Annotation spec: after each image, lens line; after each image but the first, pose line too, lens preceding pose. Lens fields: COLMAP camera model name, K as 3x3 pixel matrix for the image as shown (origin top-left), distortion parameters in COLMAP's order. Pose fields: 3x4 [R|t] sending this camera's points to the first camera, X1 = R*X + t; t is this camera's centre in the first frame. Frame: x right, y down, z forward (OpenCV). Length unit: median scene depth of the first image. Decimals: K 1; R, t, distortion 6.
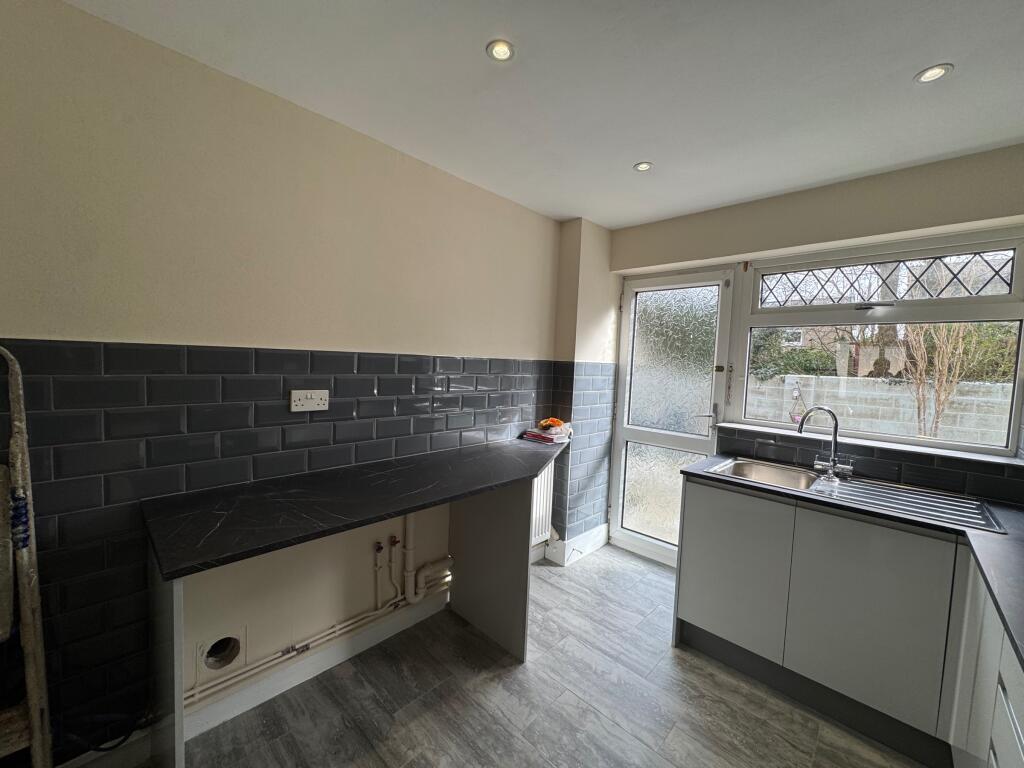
lens RADIAL K [[409.9, 0, 512.0], [0, 409.9, 384.0], [0, 0, 1]] dist [0.000800, -0.000068]
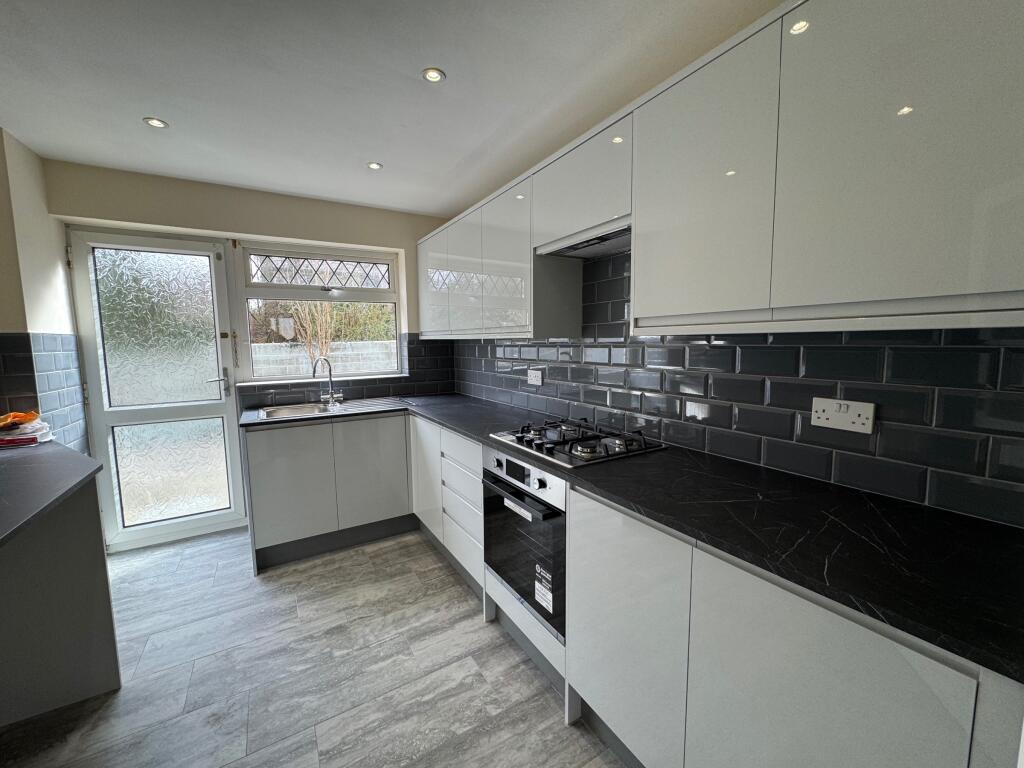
lens RADIAL K [[409.9, 0, 512.0], [0, 409.9, 384.0], [0, 0, 1]] dist [0.000800, -0.000068]
pose [[0.259839, -0.146197, 0.954521, -0.389868], [0.082008, 0.988243, 0.129038, 0.013879], [-0.962163, 0.044749, 0.268774, -0.027131]]
